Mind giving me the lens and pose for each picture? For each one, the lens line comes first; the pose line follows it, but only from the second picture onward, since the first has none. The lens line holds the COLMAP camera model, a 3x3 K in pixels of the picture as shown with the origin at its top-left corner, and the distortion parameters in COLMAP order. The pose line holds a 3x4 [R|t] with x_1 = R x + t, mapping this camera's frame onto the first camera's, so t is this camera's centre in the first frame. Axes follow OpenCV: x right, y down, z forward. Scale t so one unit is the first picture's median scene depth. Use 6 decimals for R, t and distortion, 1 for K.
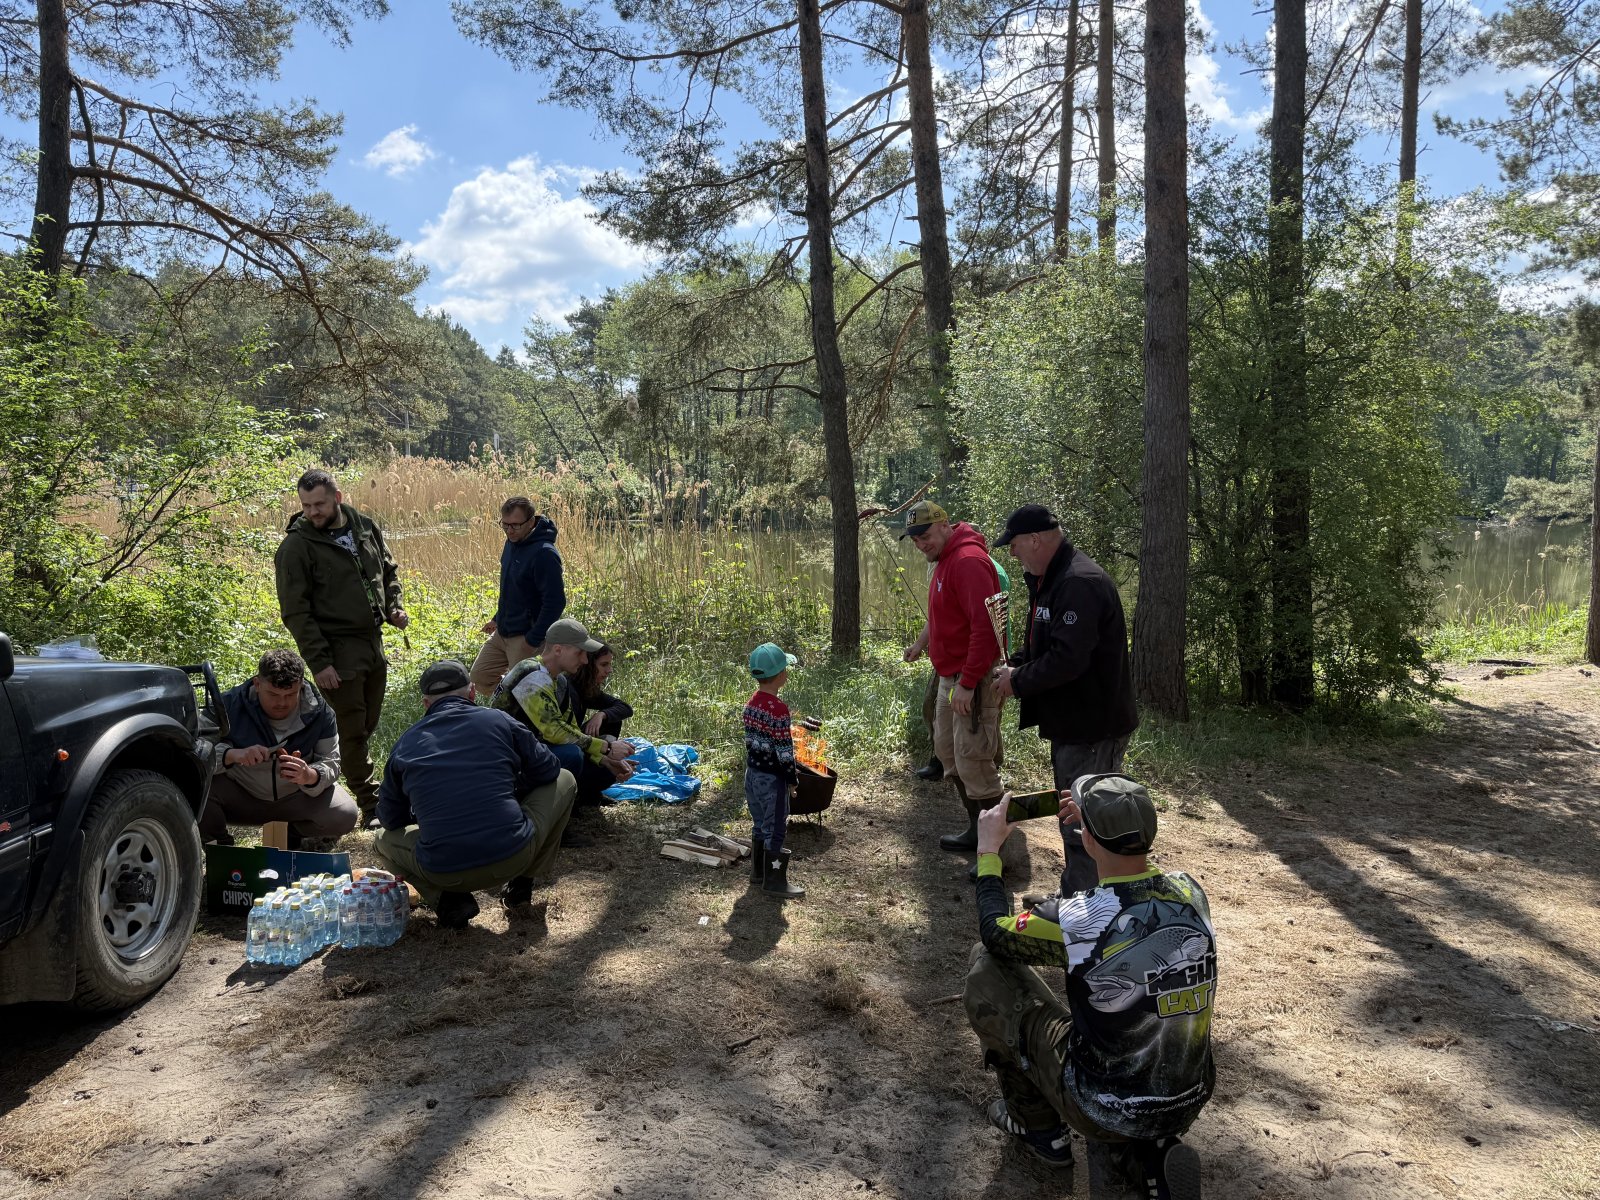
lens RADIAL K [[1132.8, 0, 800.0], [0, 1132.8, 600.0], [0, 0, 1]] dist [0.008333, -0.010791]
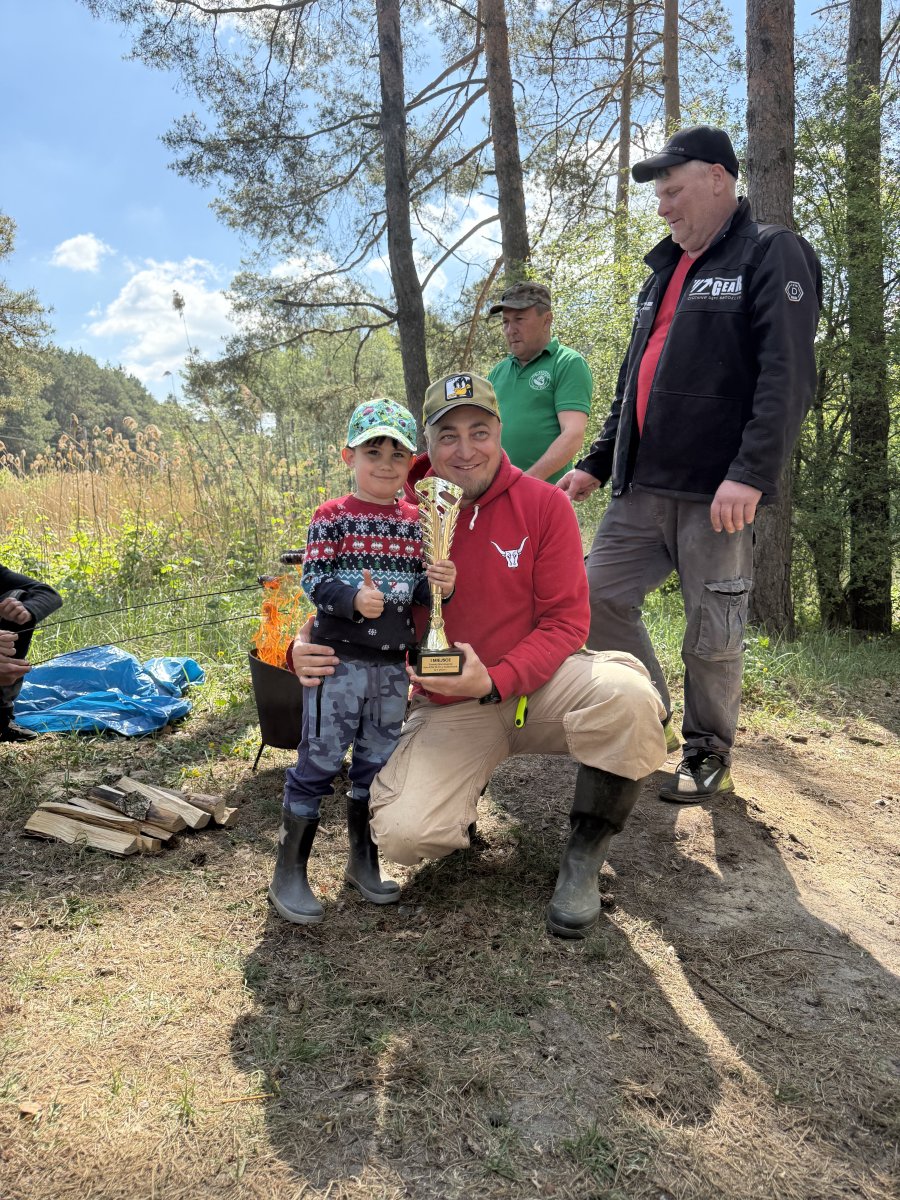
lens RADIAL K [[849.6, 0, 451.2], [0, 849.6, 606.6], [0, 0, 1]] dist [0.008333, -0.010791]
pose [[0.998382, -0.005582, 0.056586, 0.018677], [0.004641, 0.999849, 0.016734, 0.043212], [-0.056671, -0.016445, 0.998257, 0.222693]]
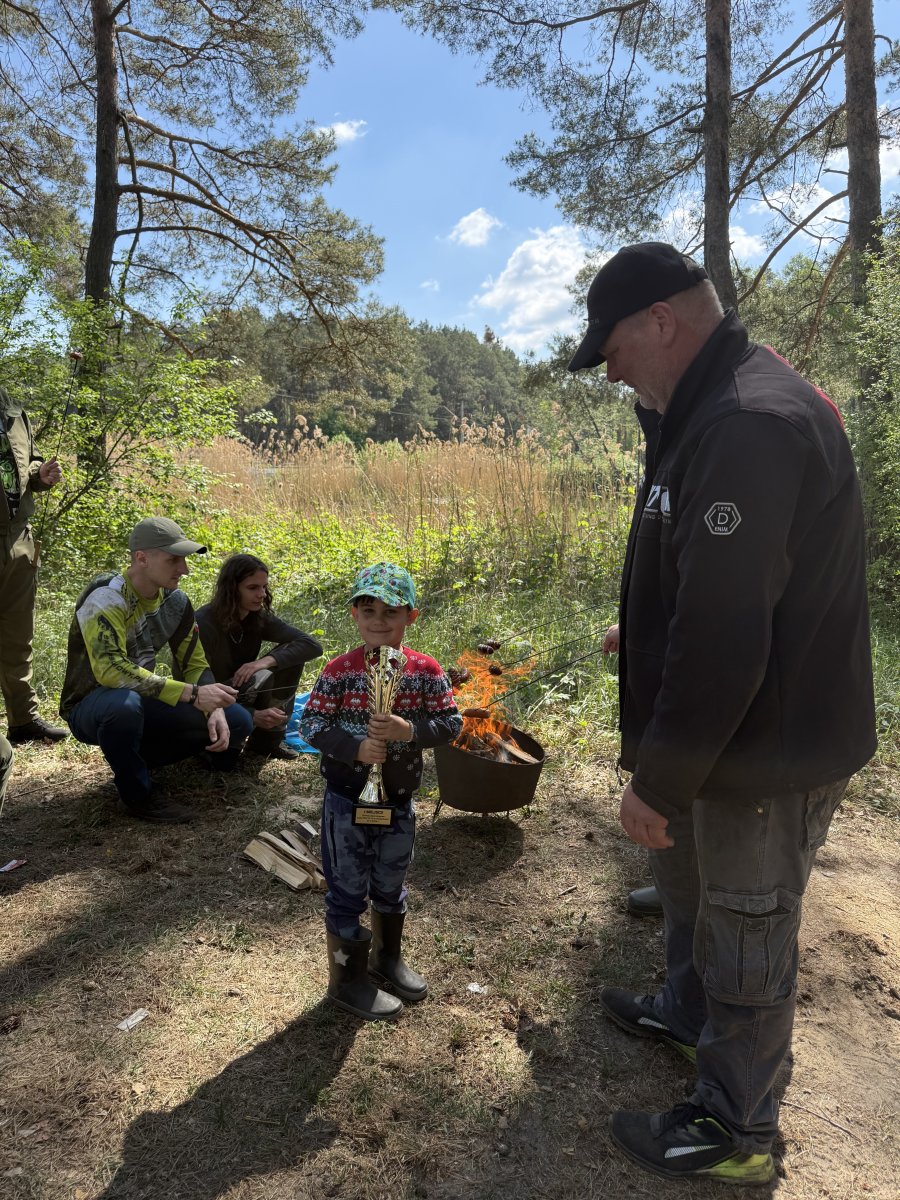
lens RADIAL K [[847.6, 0, 457.6], [0, 847.6, 604.9], [0, 0, 1]] dist [0.022774, -0.029862]
pose [[0.937887, 0.056660, -0.342282, 0.064640], [-0.037181, 0.997307, 0.063210, 0.011731], [0.344942, -0.046557, 0.937469, 0.205853]]
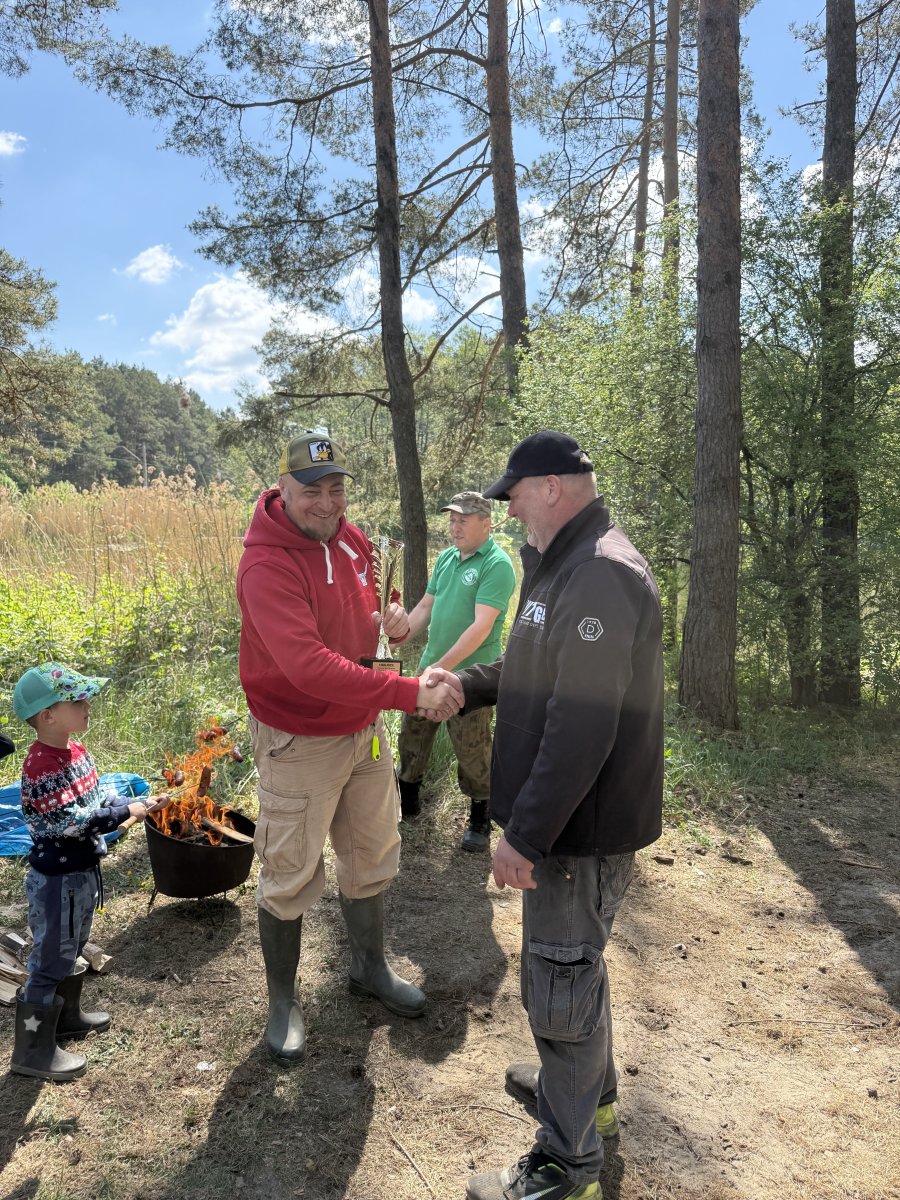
lens RADIAL K [[851.9, 0, 456.3], [0, 851.9, 597.3], [0, 0, 1]] dist [0.005160, -0.009130]
pose [[0.999956, 0.009378, 0.000533, 0.067195], [-0.009375, 0.999944, -0.004993, -0.000858], [-0.000580, 0.004988, 0.999987, 0.180952]]
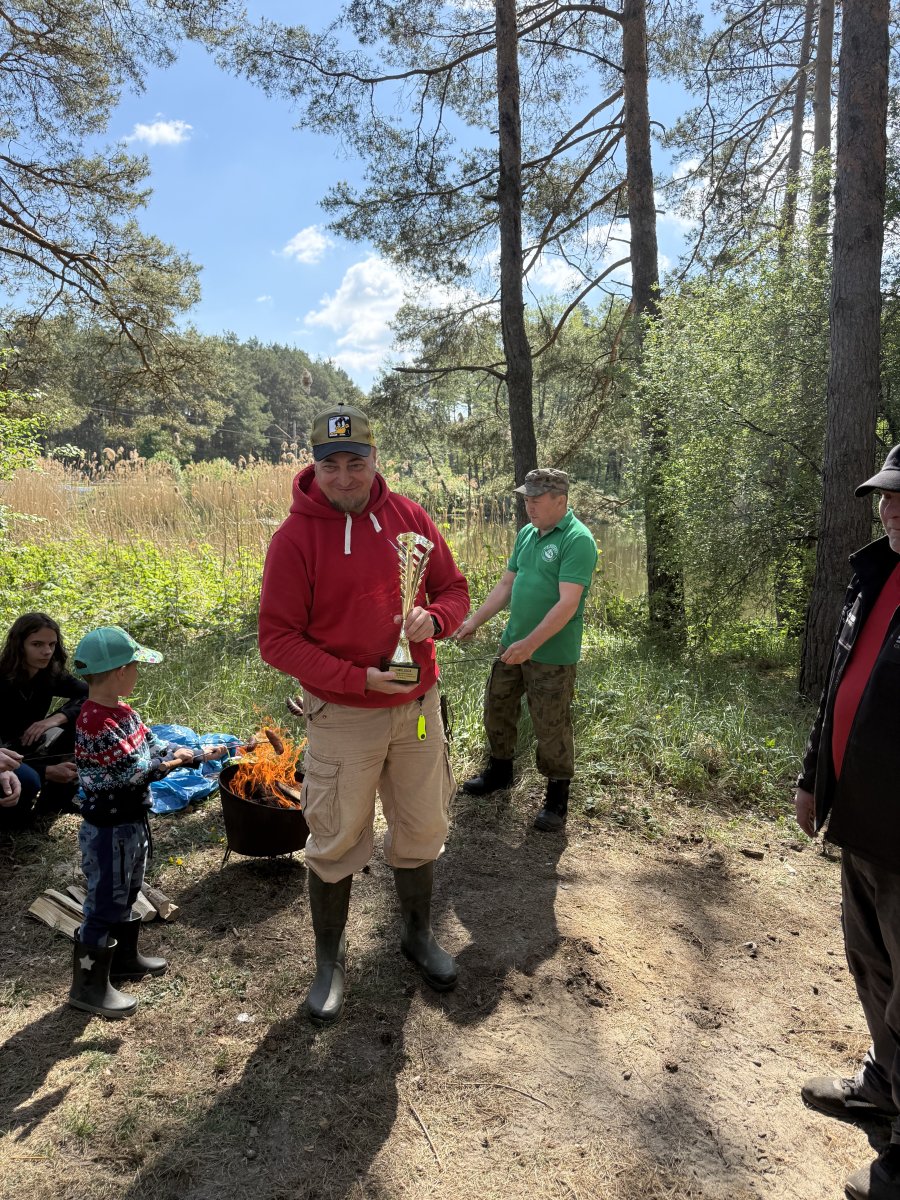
lens RADIAL K [[853.2, 0, 460.2], [0, 853.2, 602.4], [0, 0, 1]] dist [0.001106, -0.004914]
pose [[0.986944, 0.034242, -0.157379, 0.086598], [-0.029670, 0.999069, 0.031311, -0.000589], [0.158305, -0.026233, 0.987042, 0.186245]]
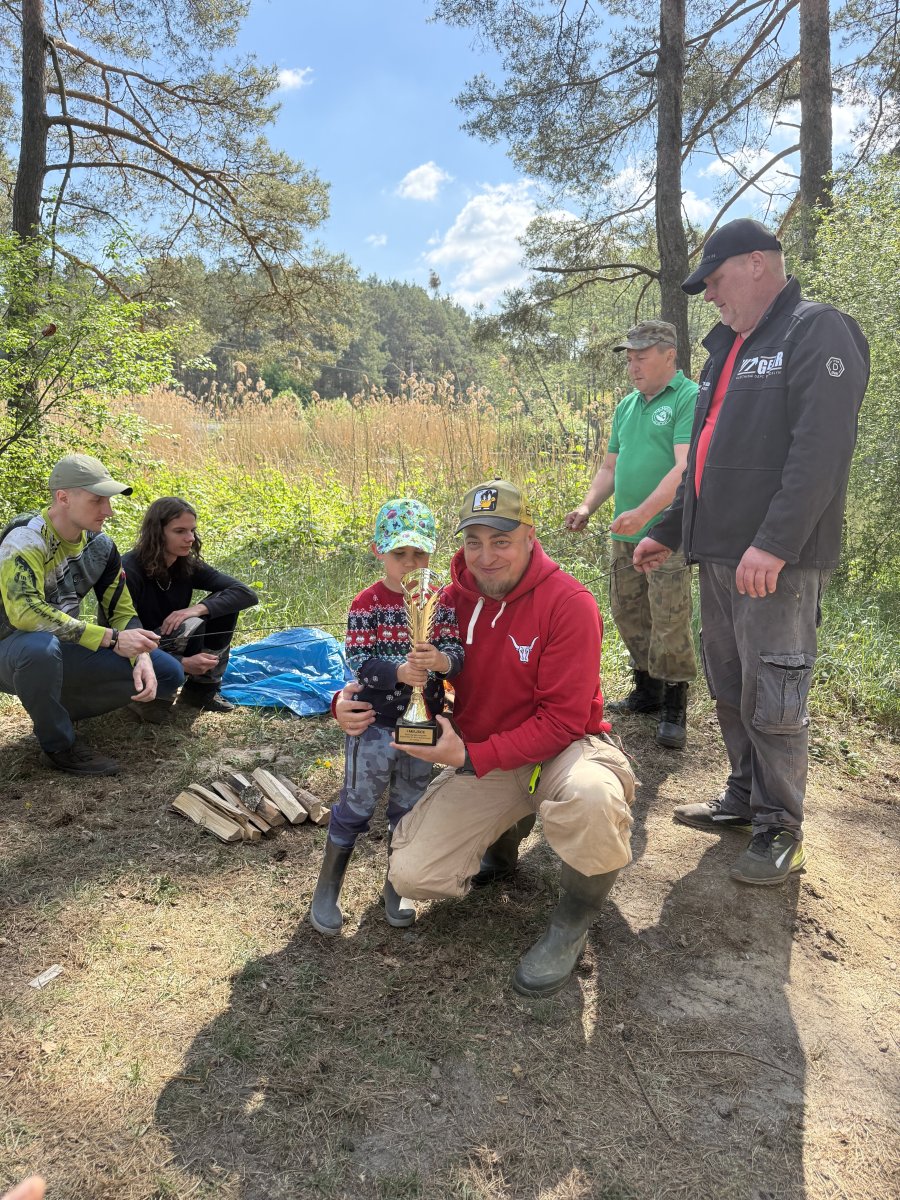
lens RADIAL K [[848.9, 0, 452.0], [0, 848.9, 603.9], [0, 0, 1]] dist [0.011616, -0.013580]
pose [[0.954502, 0.074651, -0.288710, 0.064648], [-0.045812, 0.993375, 0.105396, 0.016025], [0.294665, -0.087374, 0.951598, 0.212937]]
